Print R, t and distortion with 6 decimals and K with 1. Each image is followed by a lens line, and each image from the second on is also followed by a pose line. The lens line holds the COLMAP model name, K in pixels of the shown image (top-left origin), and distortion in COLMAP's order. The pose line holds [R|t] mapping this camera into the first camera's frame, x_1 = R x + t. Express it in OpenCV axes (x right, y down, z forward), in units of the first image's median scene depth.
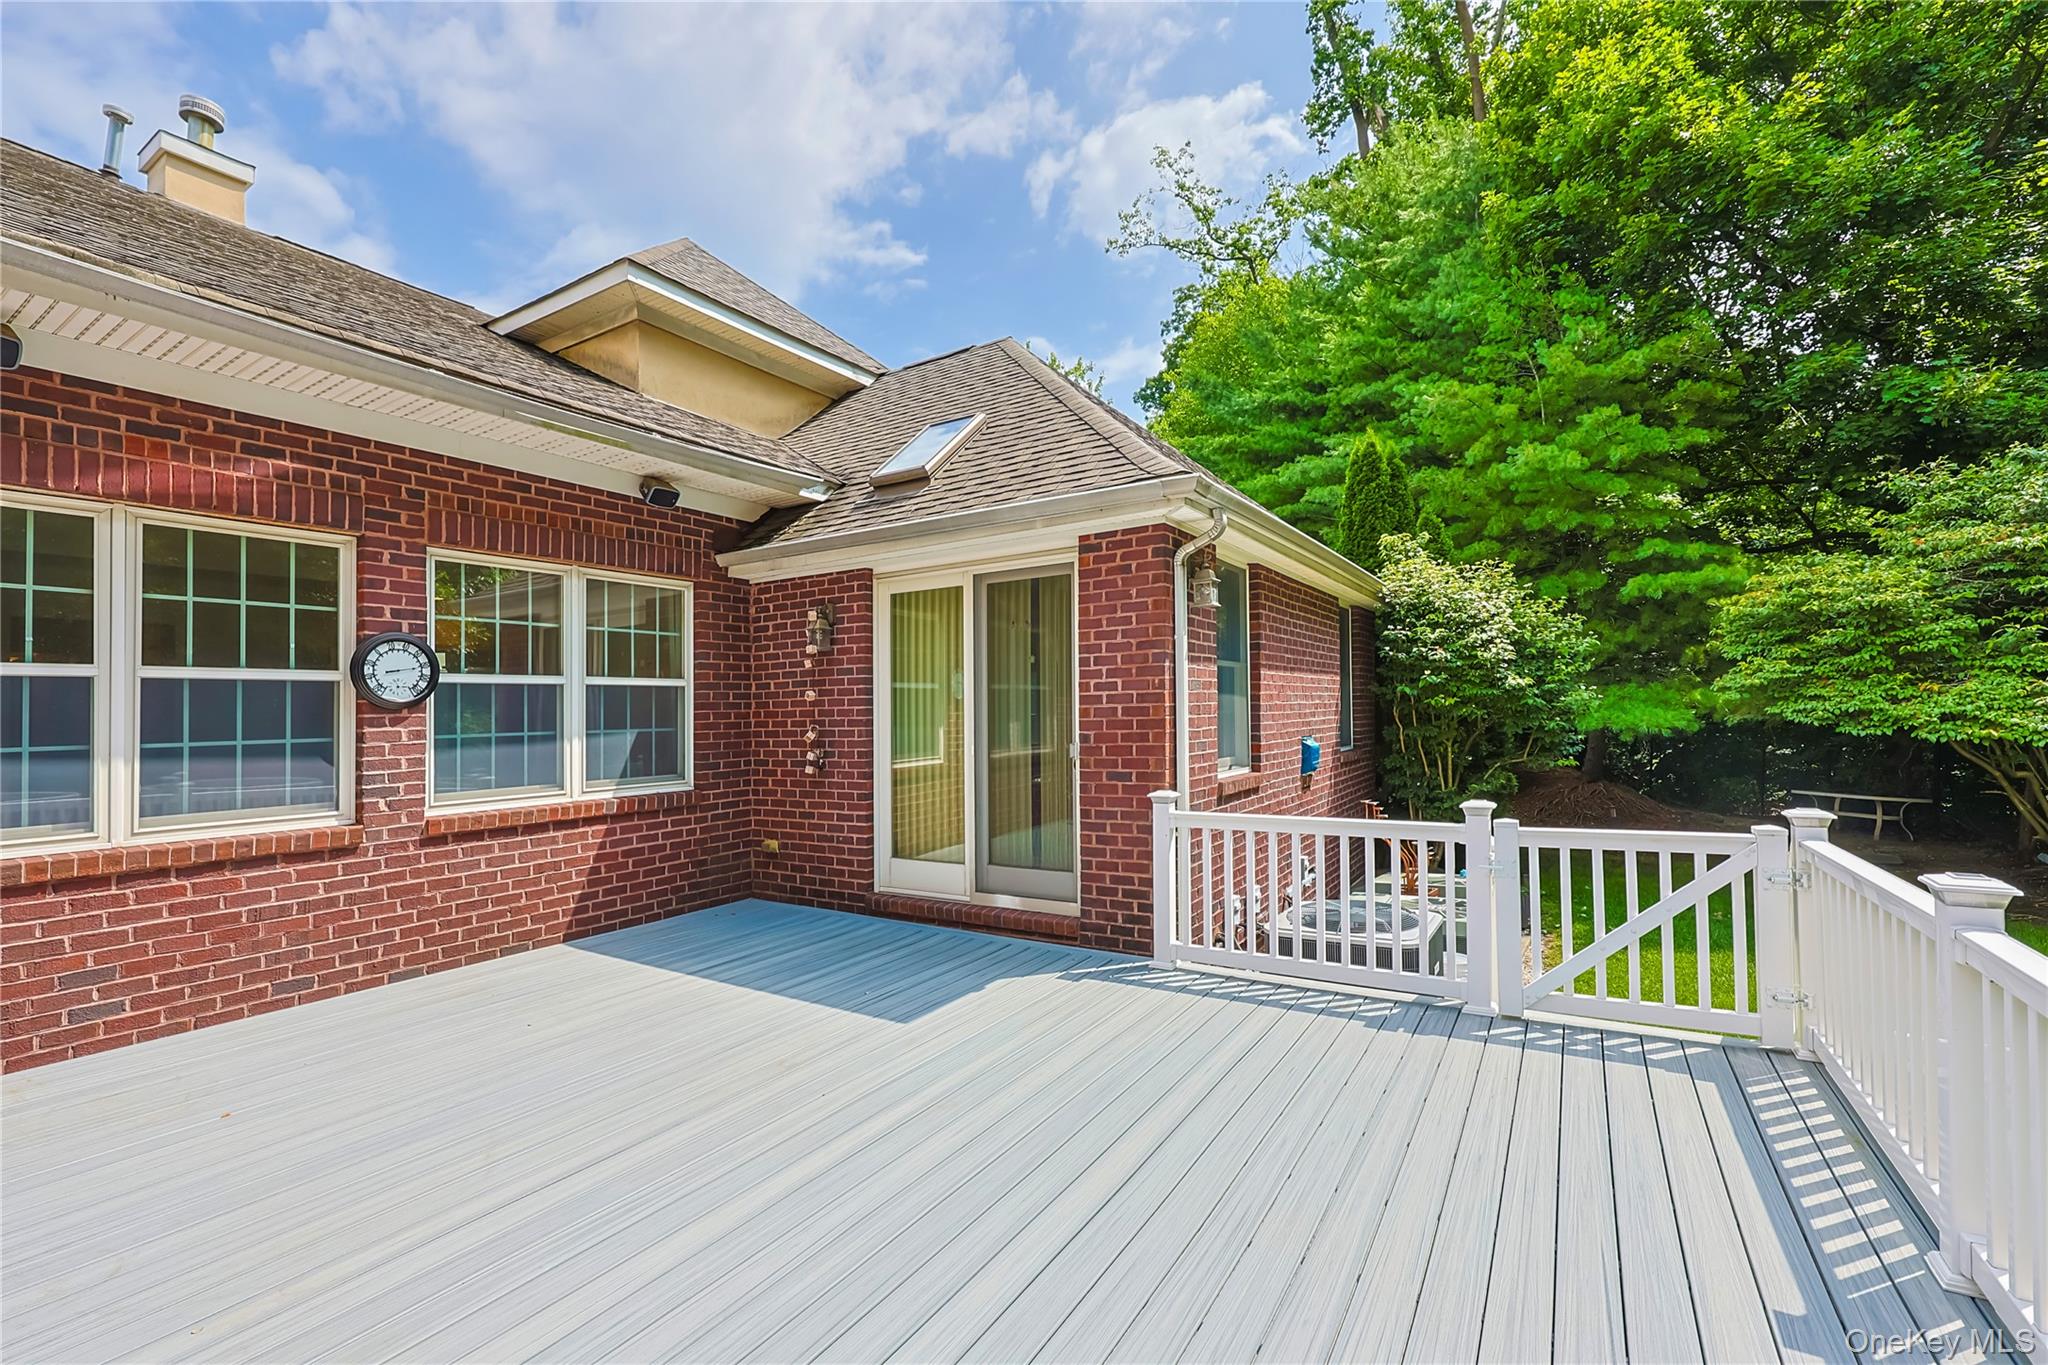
lens RADIAL K [[873.3, 0, 1029.6], [0, 873.3, 689.0], [0, 0, 1]] dist [-0.000531, 0.000174]
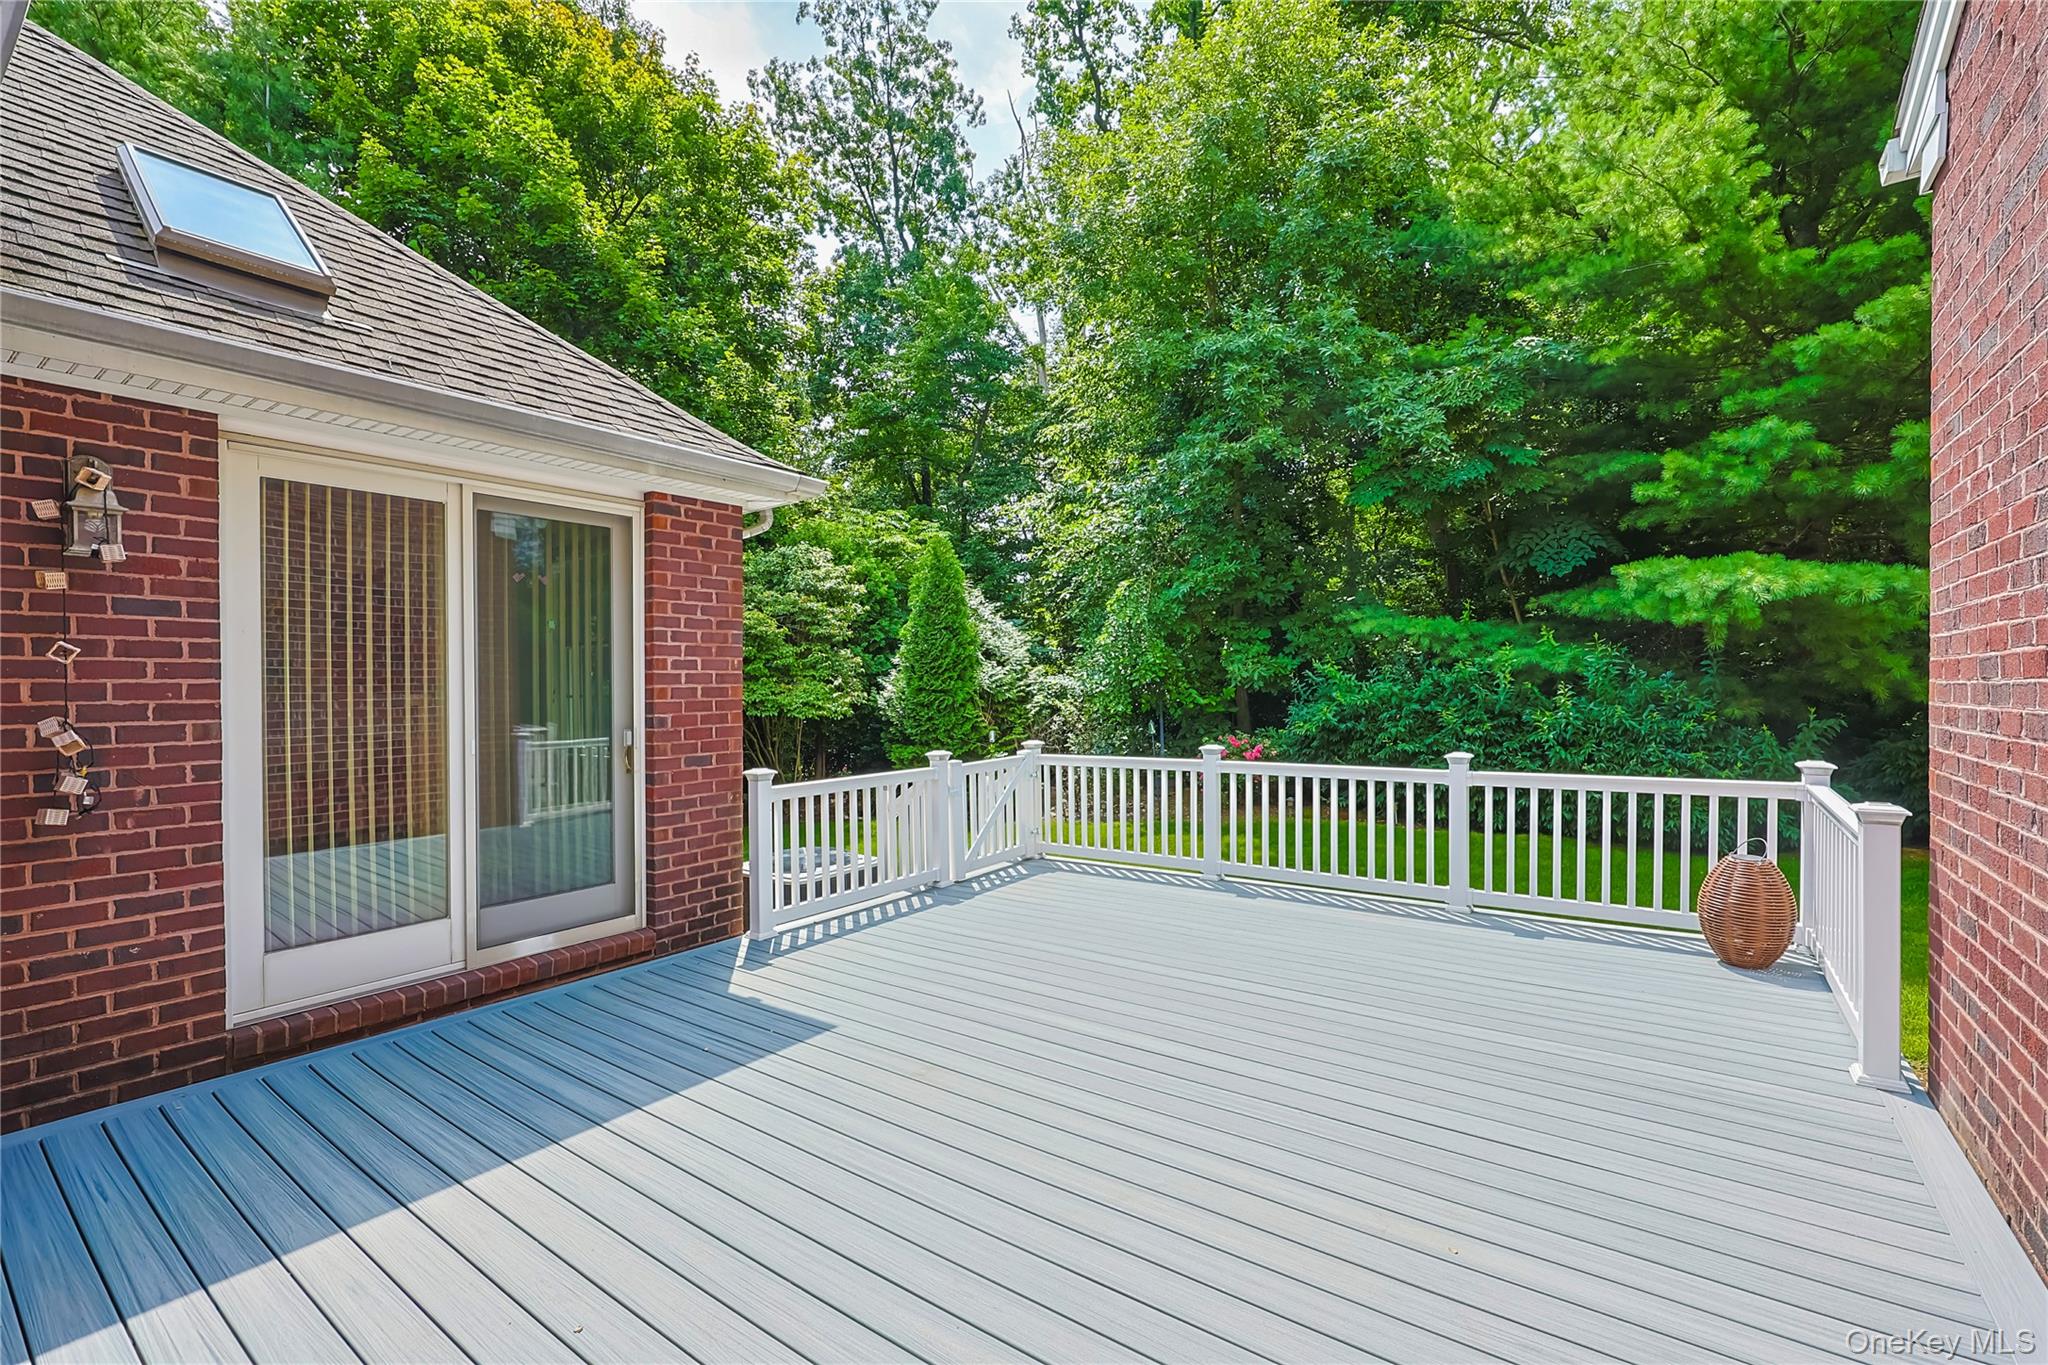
lens RADIAL K [[873.3, 0, 1031.3], [0, 873.3, 694.5], [0, 0, 1]] dist [-0.000531, 0.000174]
pose [[0.073739, 0.011895, 0.997207, -0.810446], [-0.013944, 0.999843, -0.010896, 0.033529], [-0.997180, -0.013102, 0.073893, 0.571372]]
